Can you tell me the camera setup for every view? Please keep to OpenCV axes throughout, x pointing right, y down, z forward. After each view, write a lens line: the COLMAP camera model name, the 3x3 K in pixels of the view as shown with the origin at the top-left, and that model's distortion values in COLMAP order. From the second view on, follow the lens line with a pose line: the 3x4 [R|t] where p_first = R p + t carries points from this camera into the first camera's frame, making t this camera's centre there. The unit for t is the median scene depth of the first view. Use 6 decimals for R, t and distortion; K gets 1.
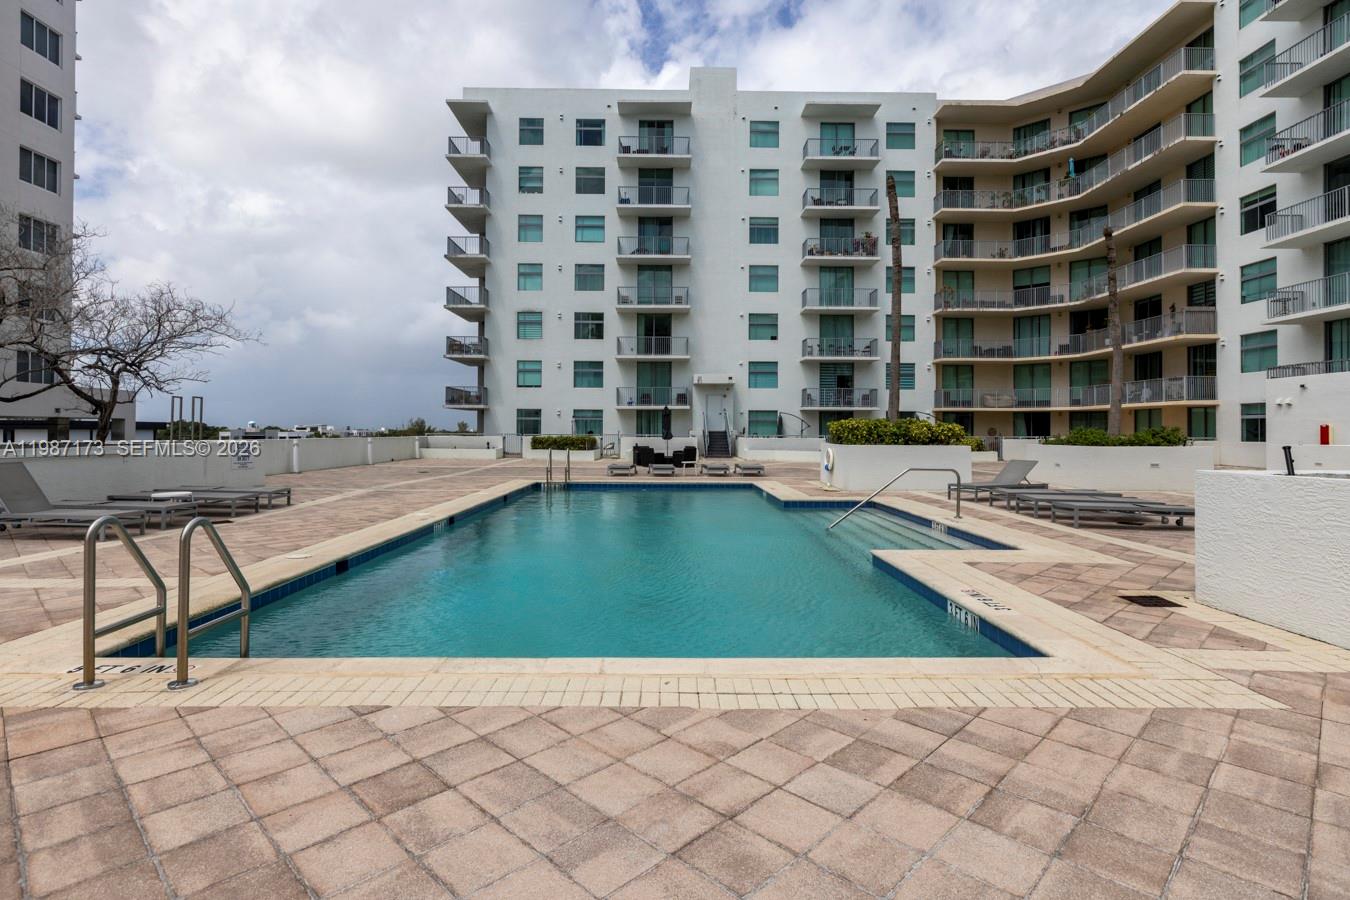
lens RADIAL K [[686.6, 0, 653.4], [0, 686.6, 419.5], [0, 0, 1]] dist [-0.000258, -0.001310]
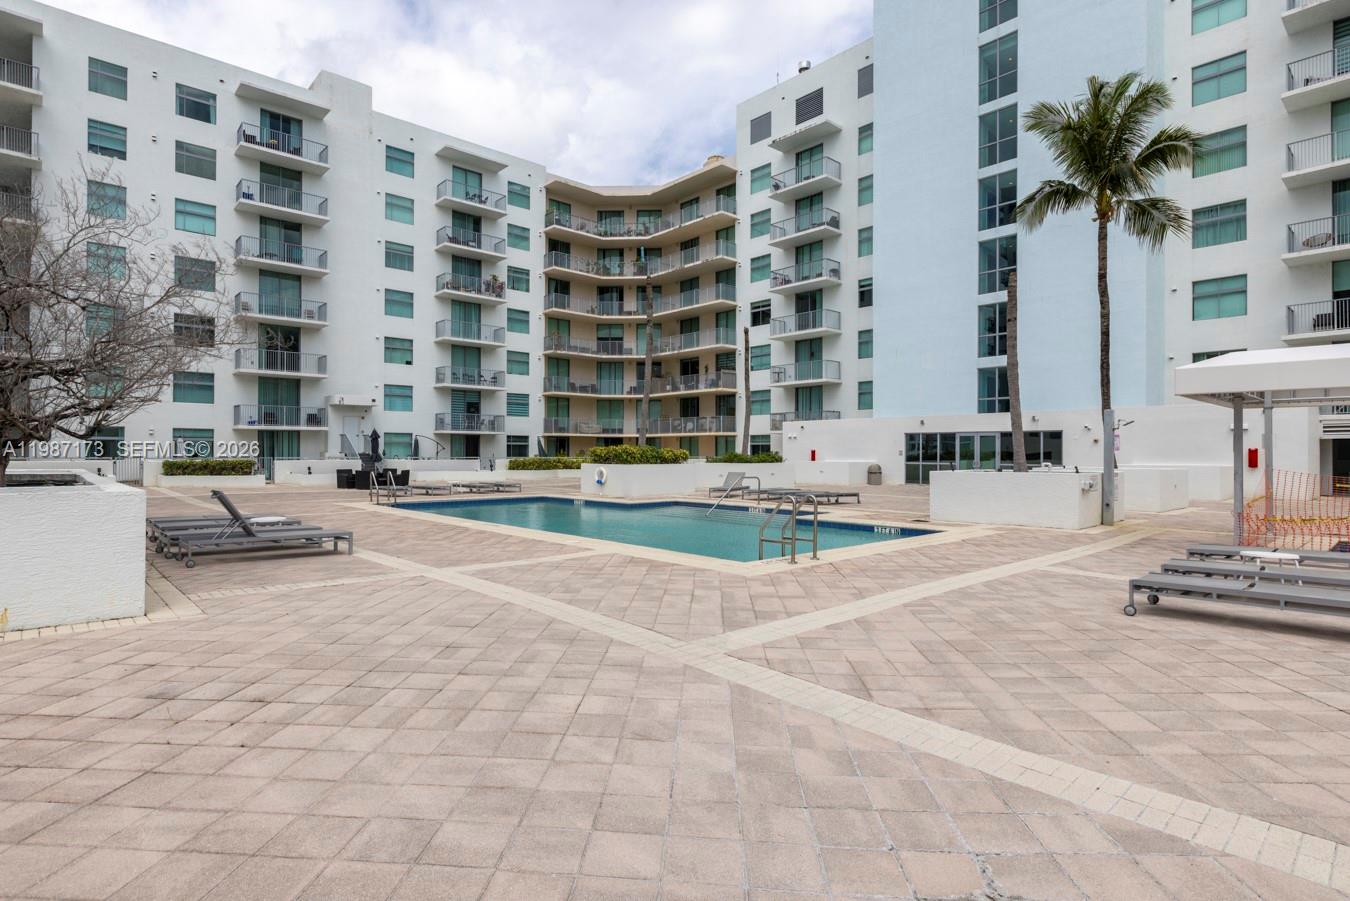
lens RADIAL K [[686.6, 0, 673.5], [0, 686.6, 449.2], [0, 0, 1]] dist [-0.000258, -0.001310]
pose [[0.750342, 0.001244, 0.661048, -0.210060], [-0.010065, 0.999904, 0.009543, -0.002571], [-0.660973, -0.013814, 0.750283, -0.039603]]
